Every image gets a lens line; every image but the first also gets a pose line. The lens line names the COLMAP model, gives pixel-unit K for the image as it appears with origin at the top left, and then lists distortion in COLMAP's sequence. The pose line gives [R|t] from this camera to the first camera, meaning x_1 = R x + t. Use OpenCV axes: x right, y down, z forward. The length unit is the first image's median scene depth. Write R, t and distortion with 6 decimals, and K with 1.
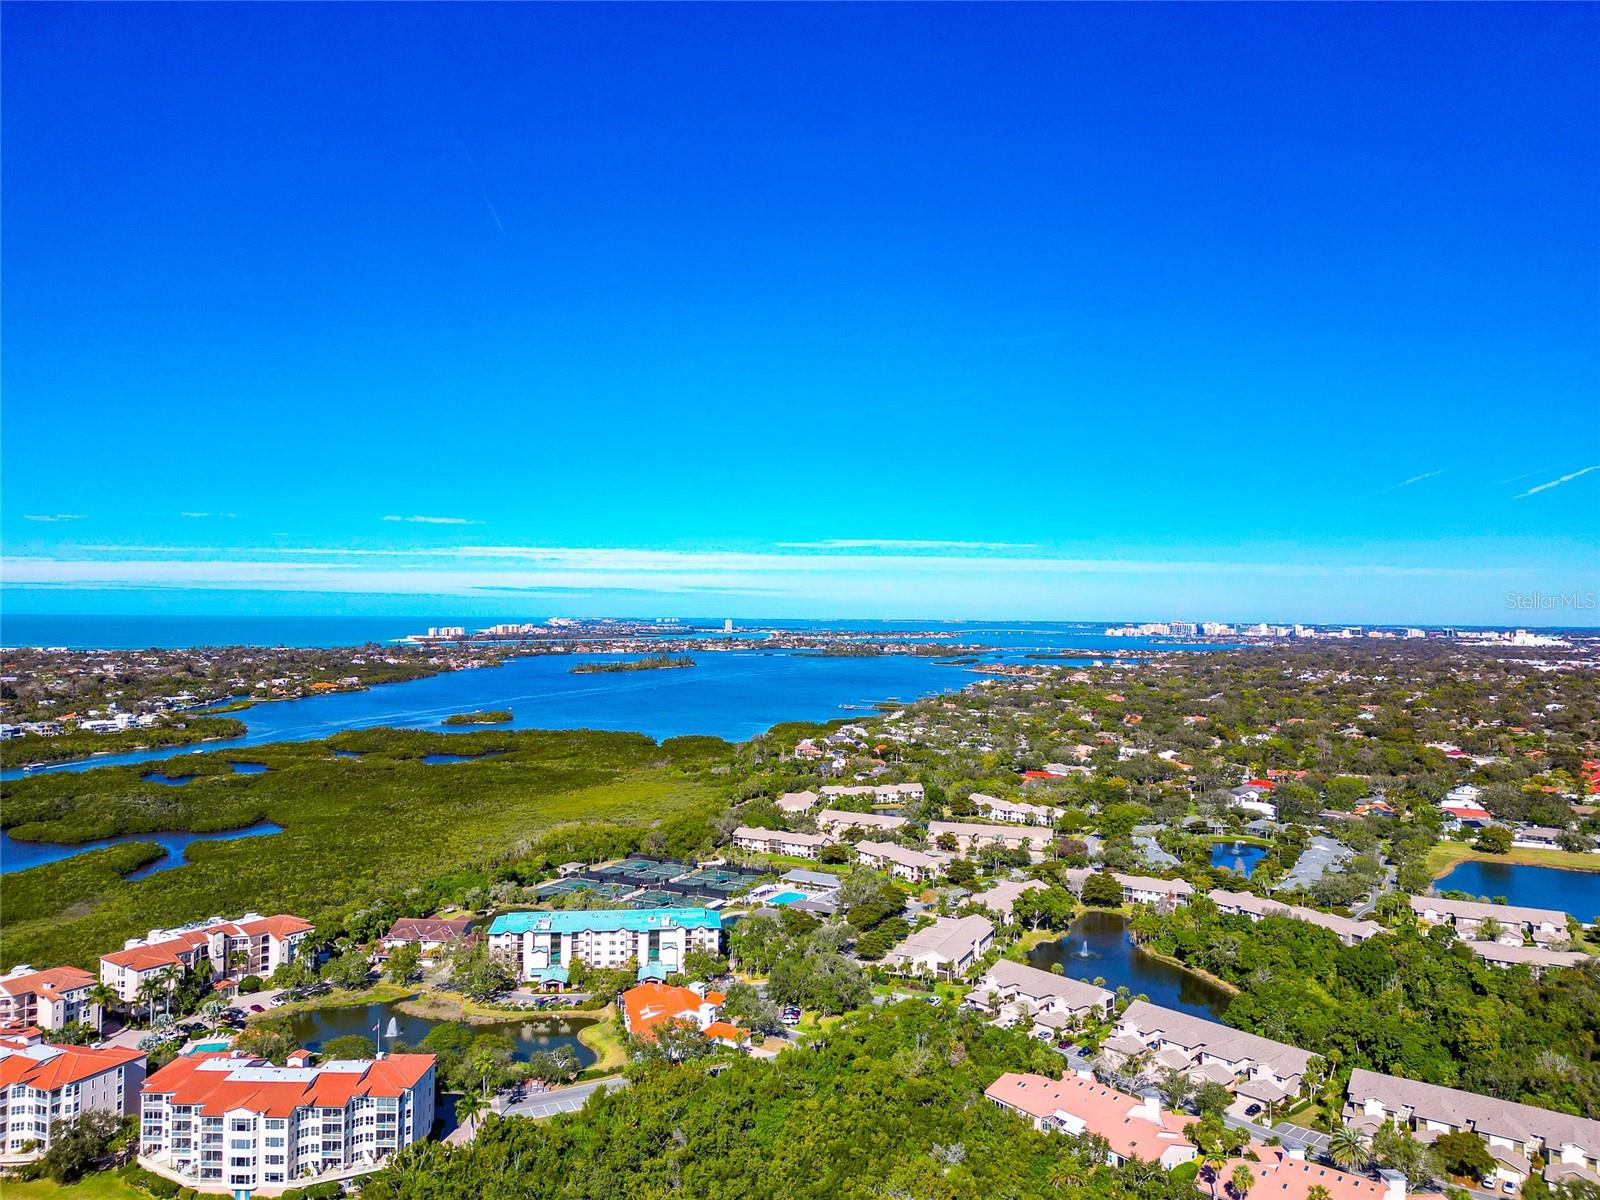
lens RADIAL K [[1128.2, 0, 811.3], [0, 1128.2, 609.4], [0, 0, 1]] dist [0.069461, -0.064883]
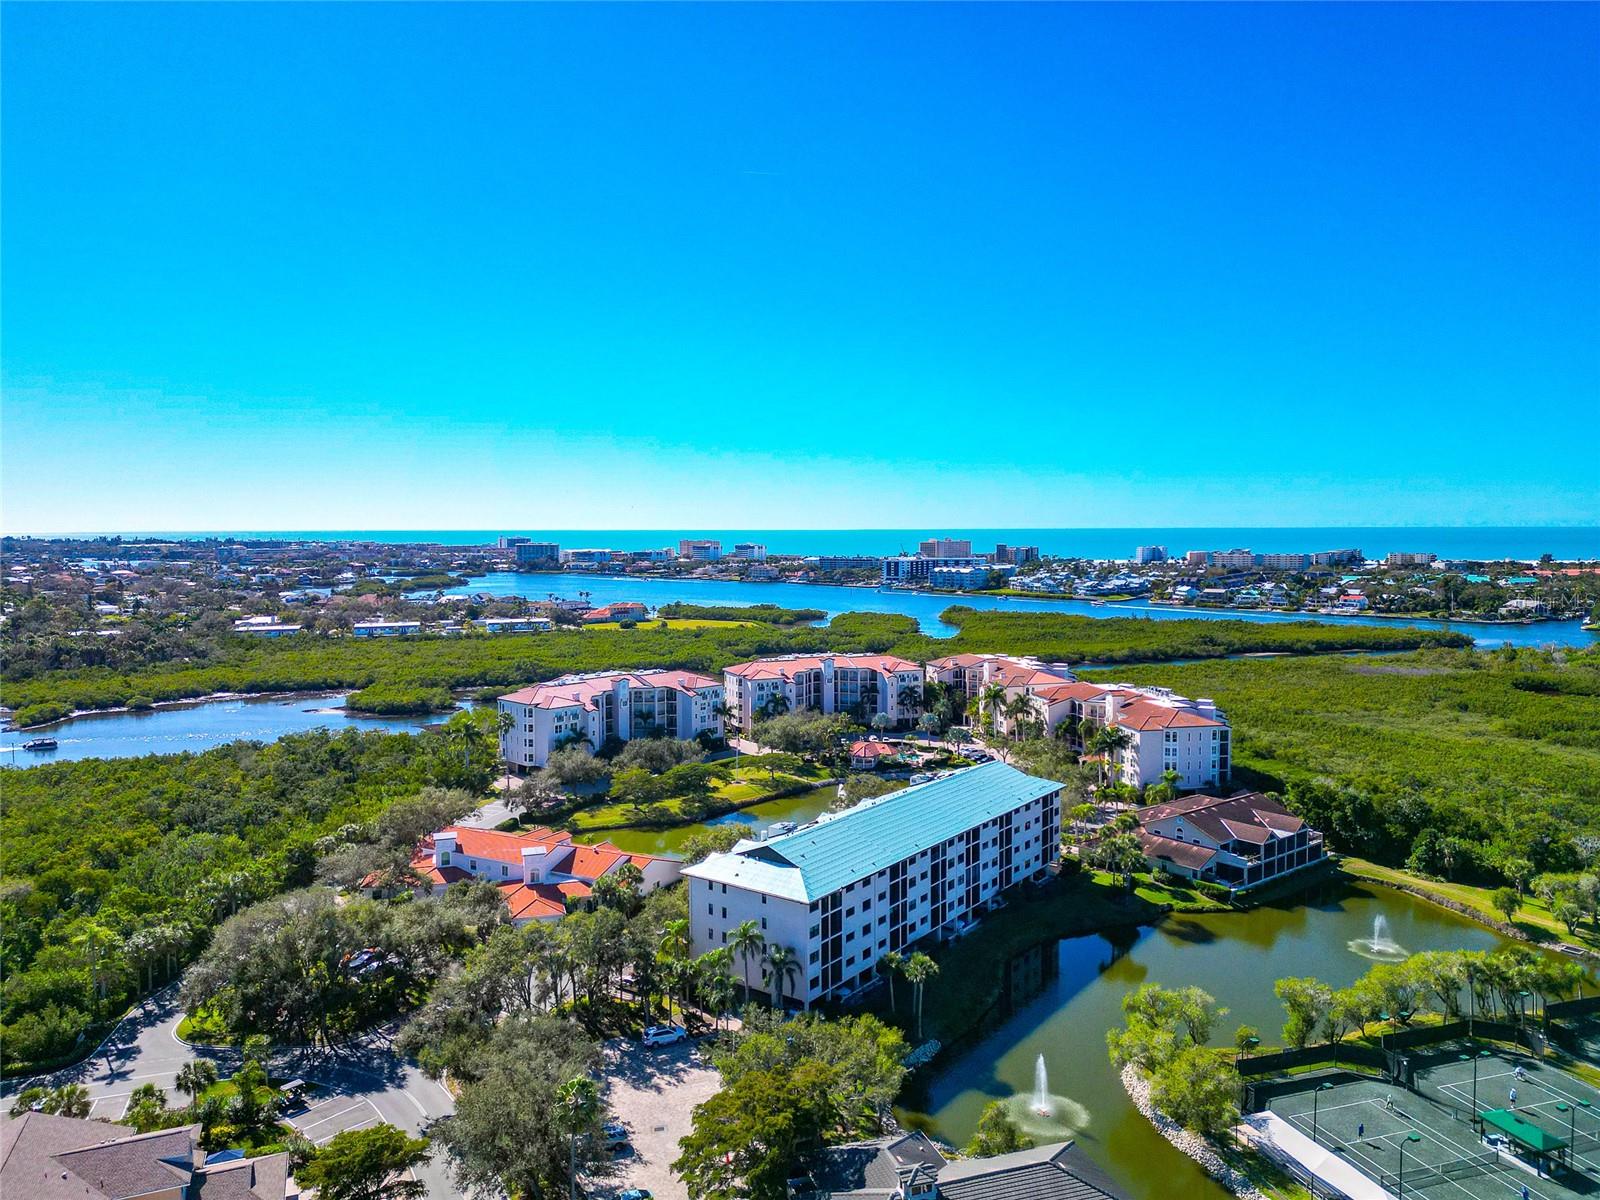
lens RADIAL K [[1128.2, 0, 804.4], [0, 1128.2, 633.6], [0, 0, 1]] dist [0.069461, -0.064883]
pose [[-0.689865, 0.060440, -0.721410, 0.170147], [-0.000827, 0.996442, 0.084274, 0.166892], [0.723937, 0.058734, -0.687361, 1.310348]]
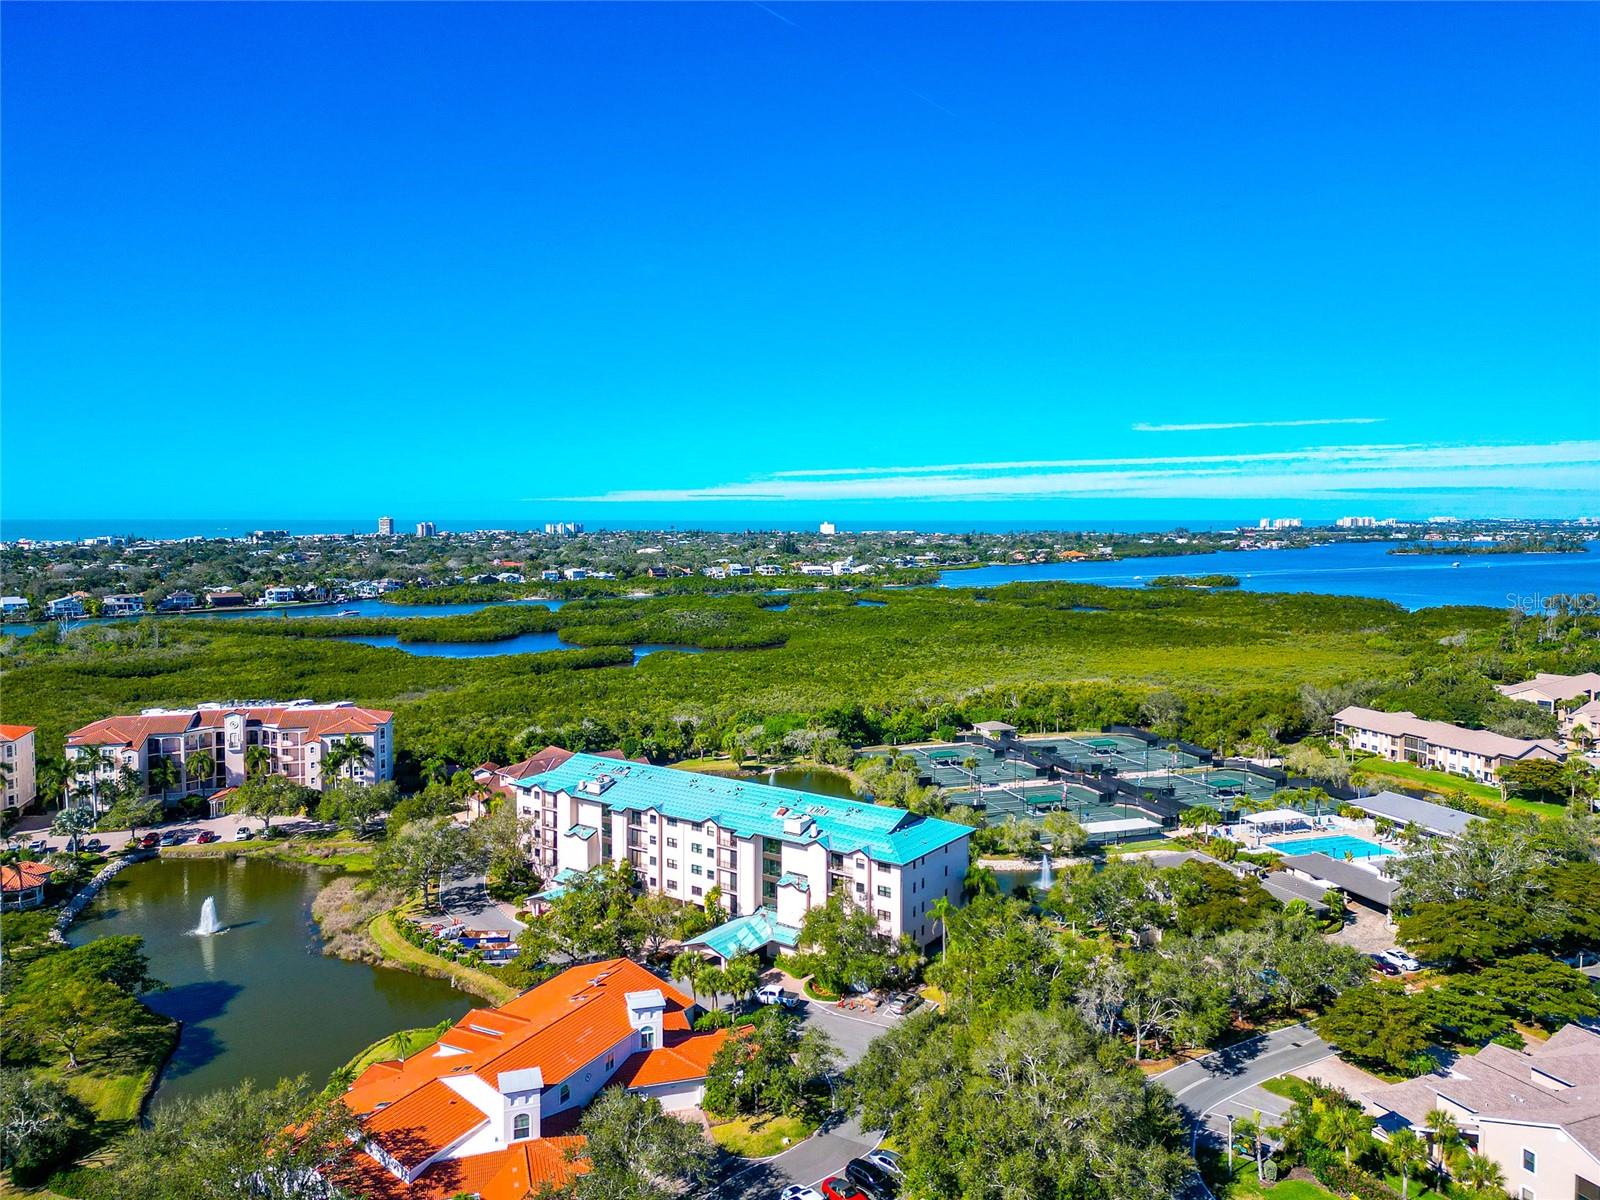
lens RADIAL K [[1128.2, 0, 787.5], [0, 1128.2, 576.3], [0, 0, 1]] dist [0.069461, -0.064883]
pose [[0.734684, 0.025725, -0.677921, 0.153169], [0.010812, 0.998710, 0.049615, 0.164171], [0.678323, -0.043781, 0.733458, 0.700517]]
